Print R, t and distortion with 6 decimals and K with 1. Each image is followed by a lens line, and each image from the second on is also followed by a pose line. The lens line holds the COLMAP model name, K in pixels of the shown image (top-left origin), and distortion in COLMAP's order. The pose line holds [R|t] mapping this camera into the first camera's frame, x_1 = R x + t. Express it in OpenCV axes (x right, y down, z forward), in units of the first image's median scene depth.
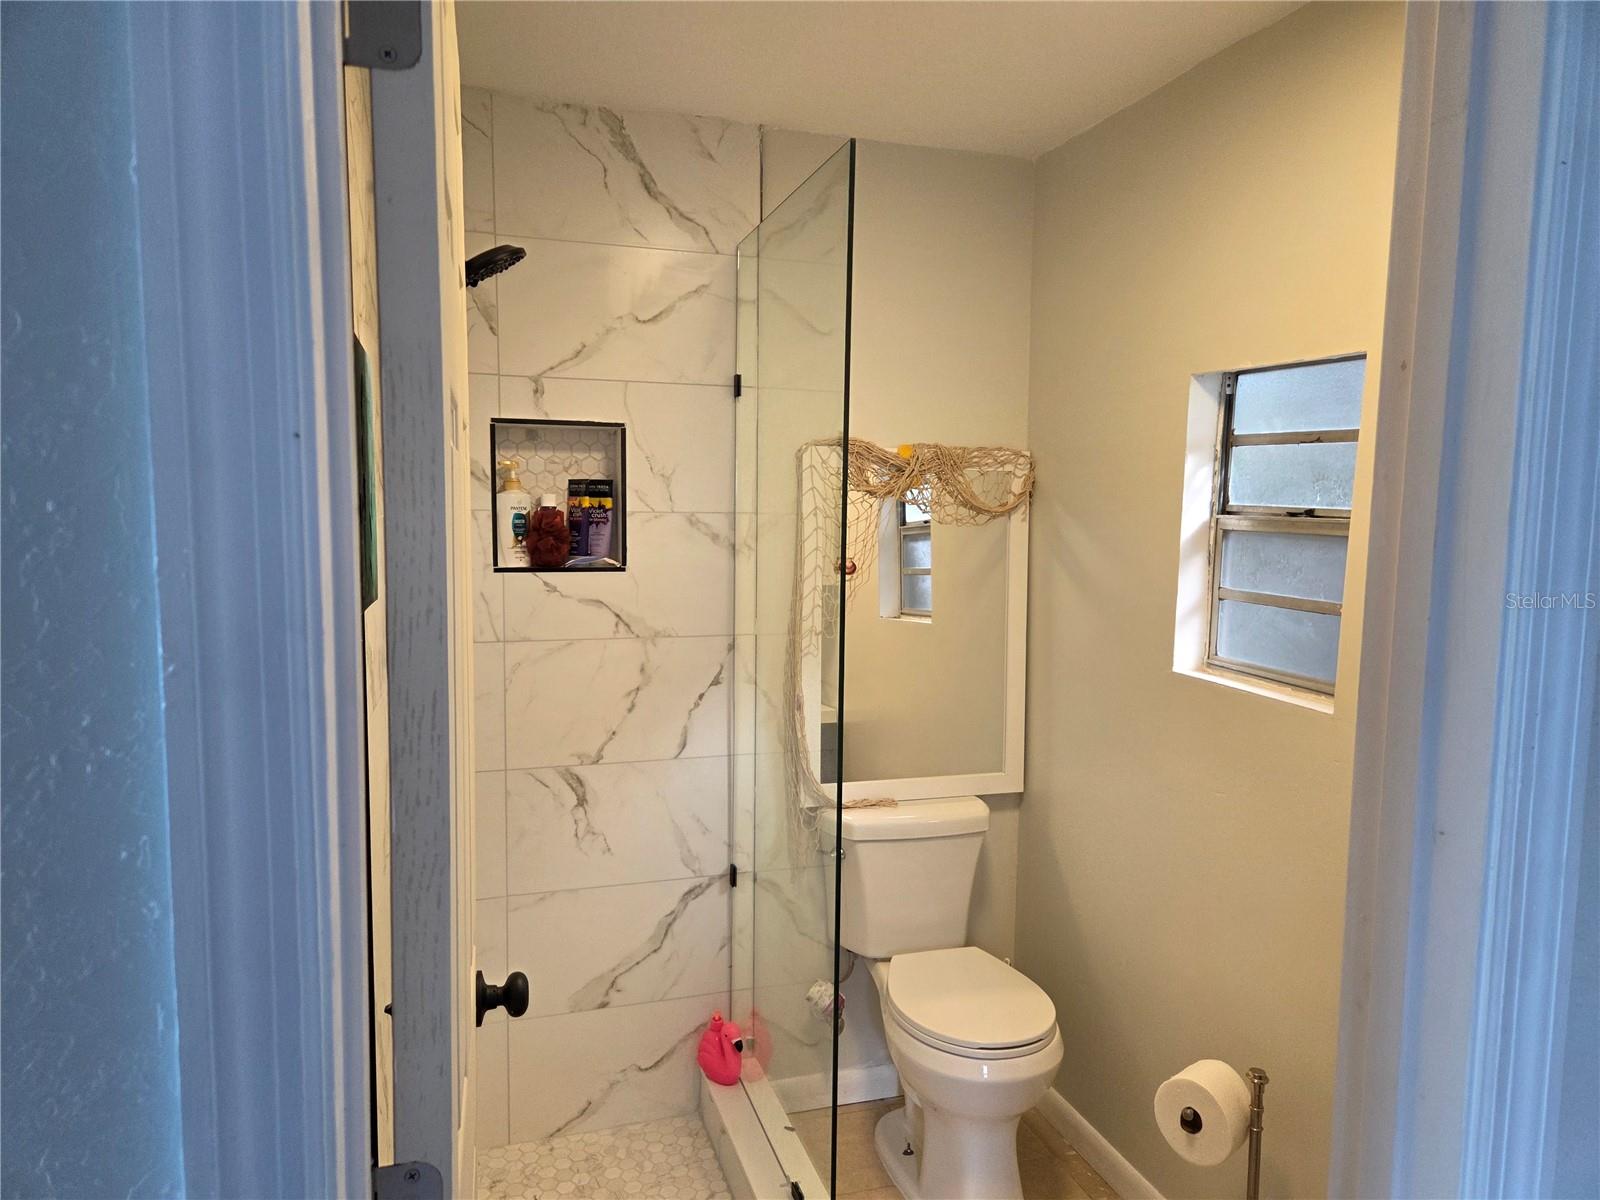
lens RADIAL K [[1075.3, 0, 797.7], [0, 1075.3, 600.6], [0, 0, 1]] dist [0.081798, -0.071719]
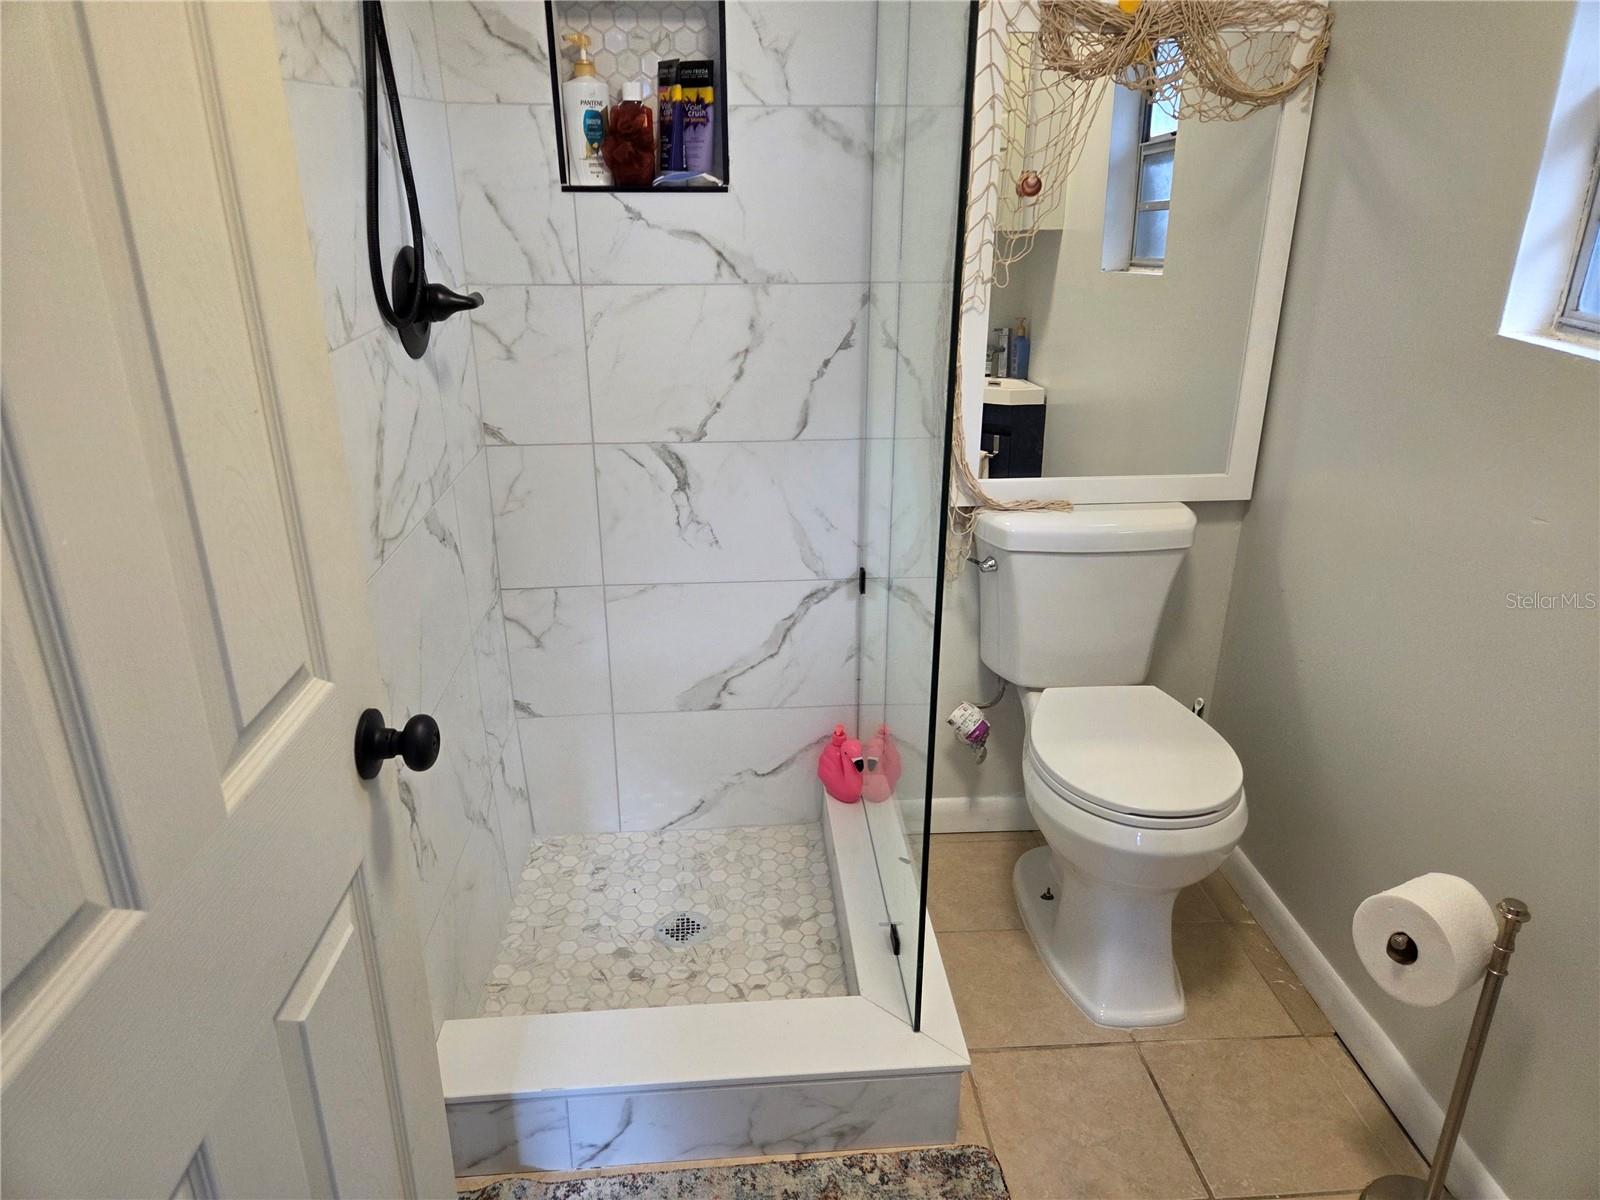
lens RADIAL K [[1075.3, 0, 797.7], [0, 1075.3, 600.6], [0, 0, 1]] dist [0.081798, -0.071719]
pose [[0.973602, 0.072793, -0.216334, 0.076516], [-0.007567, 0.957556, 0.288149, 0.027966], [0.228127, -0.278905, 0.932829, 0.204704]]
